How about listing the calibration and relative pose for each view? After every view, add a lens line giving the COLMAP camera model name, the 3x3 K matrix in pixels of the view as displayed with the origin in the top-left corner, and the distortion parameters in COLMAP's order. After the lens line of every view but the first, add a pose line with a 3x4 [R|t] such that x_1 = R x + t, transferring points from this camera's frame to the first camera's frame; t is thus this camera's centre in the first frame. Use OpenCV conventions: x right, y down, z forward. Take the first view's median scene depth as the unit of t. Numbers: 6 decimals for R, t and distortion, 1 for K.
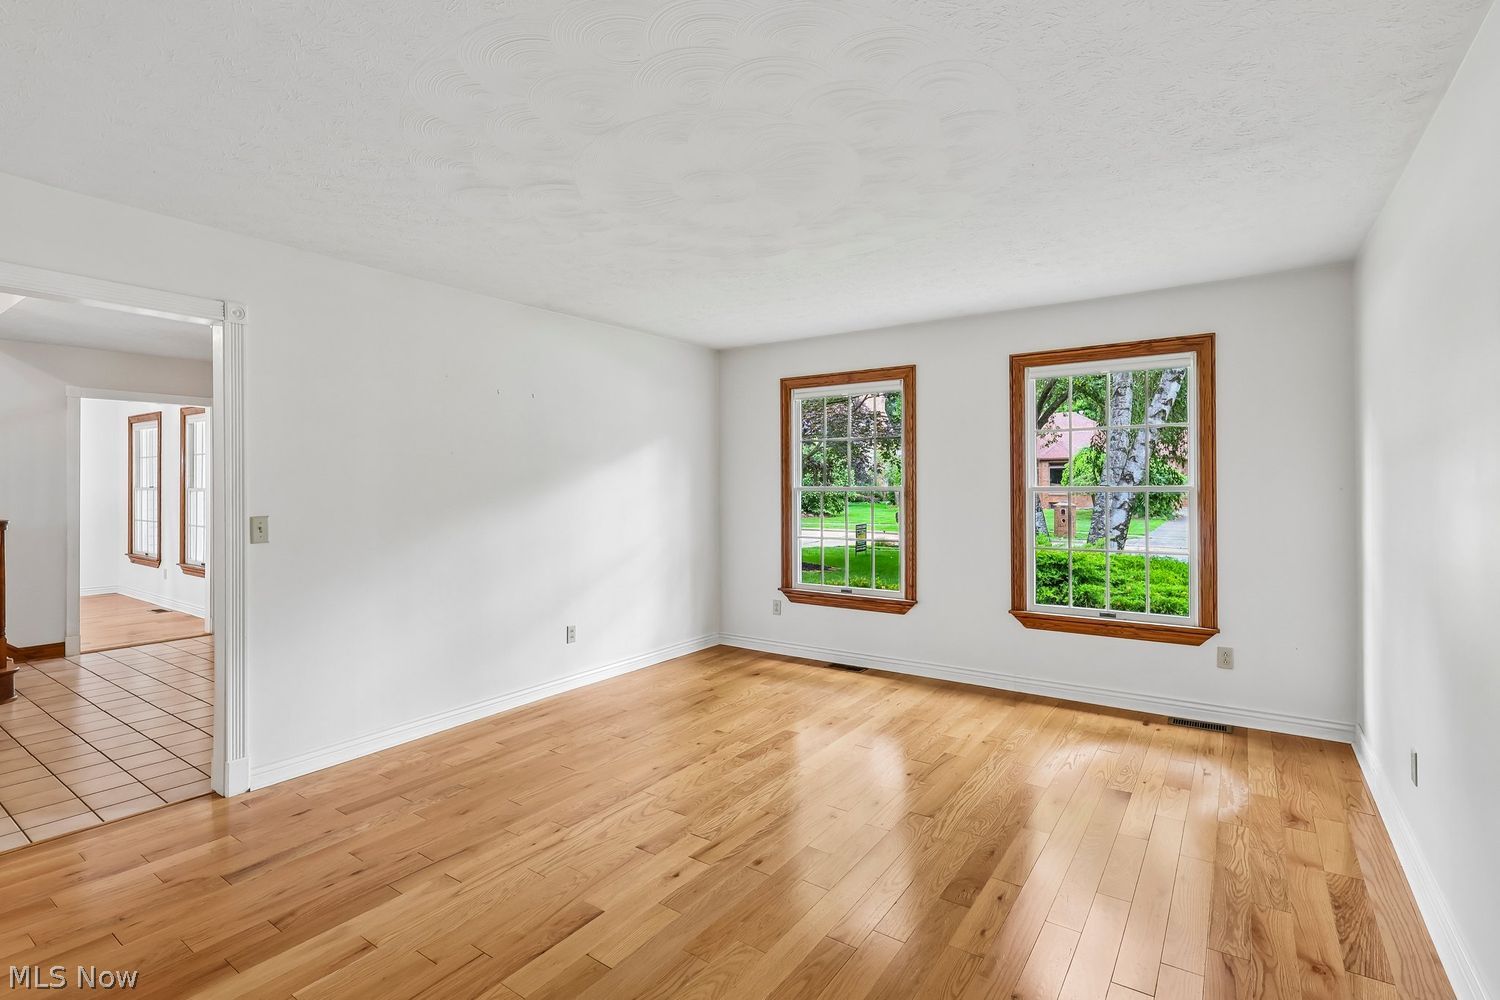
lens RADIAL K [[699.6, 0, 751.6], [0, 699.6, 493.0], [0, 0, 1]] dist [-0.001630, -0.000966]
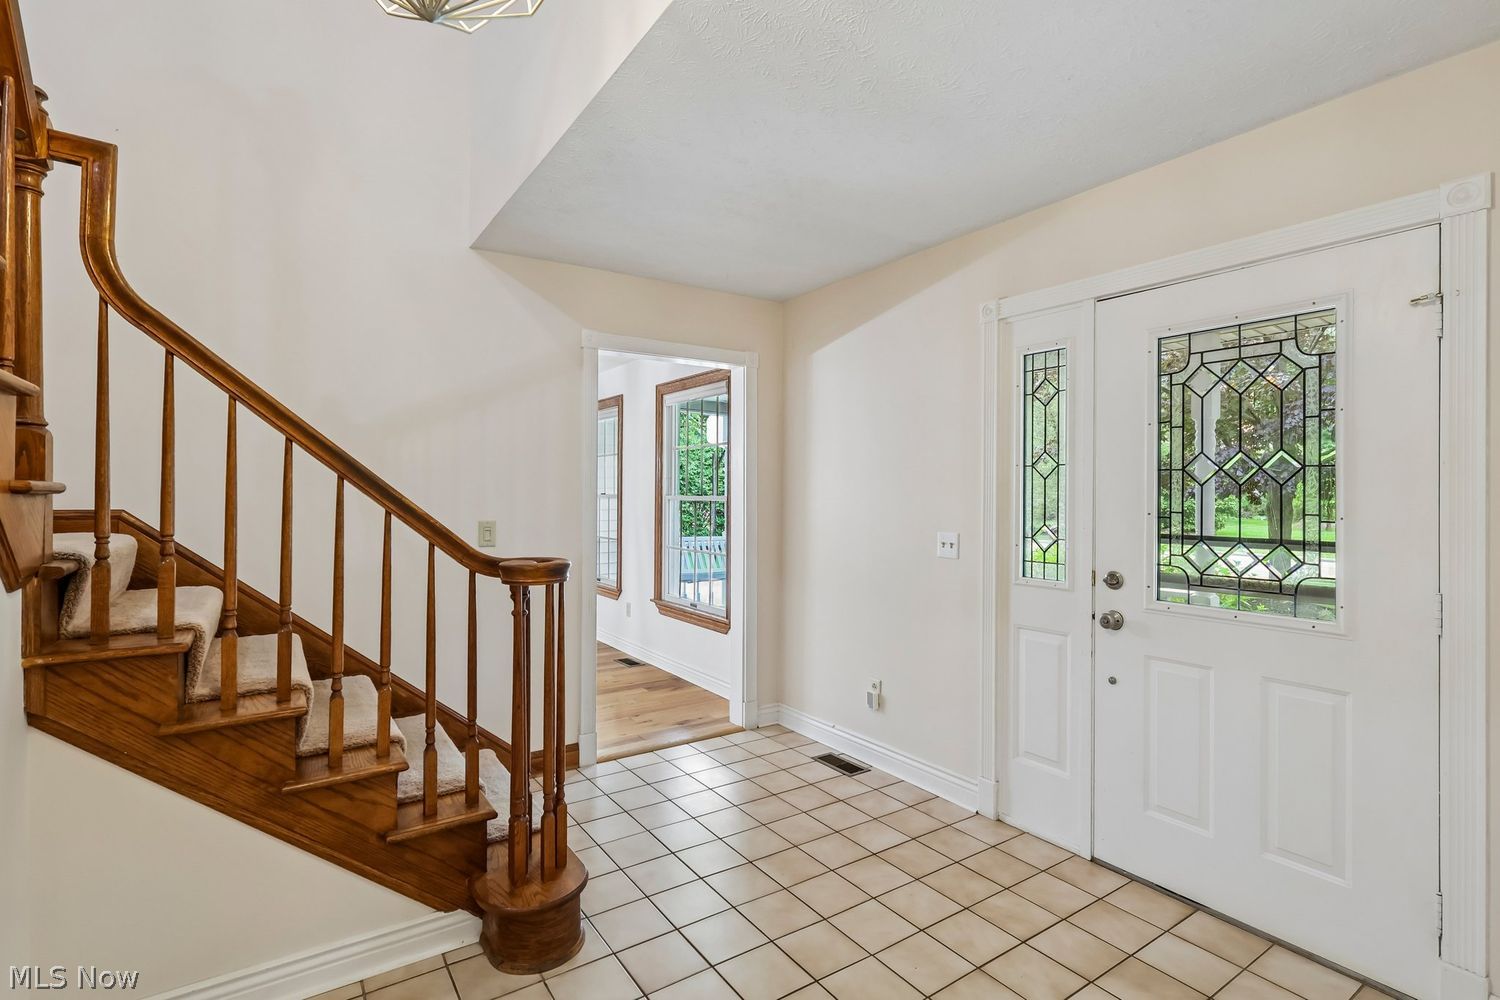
lens RADIAL K [[699.6, 0, 747.5], [0, 699.6, 499.3], [0, 0, 1]] dist [-0.001630, -0.000966]
pose [[0.933422, 0.002035, -0.358775, -0.612190], [-0.003775, 0.999984, -0.004151, -0.000901], [0.358761, 0.005229, 0.933415, 0.465801]]
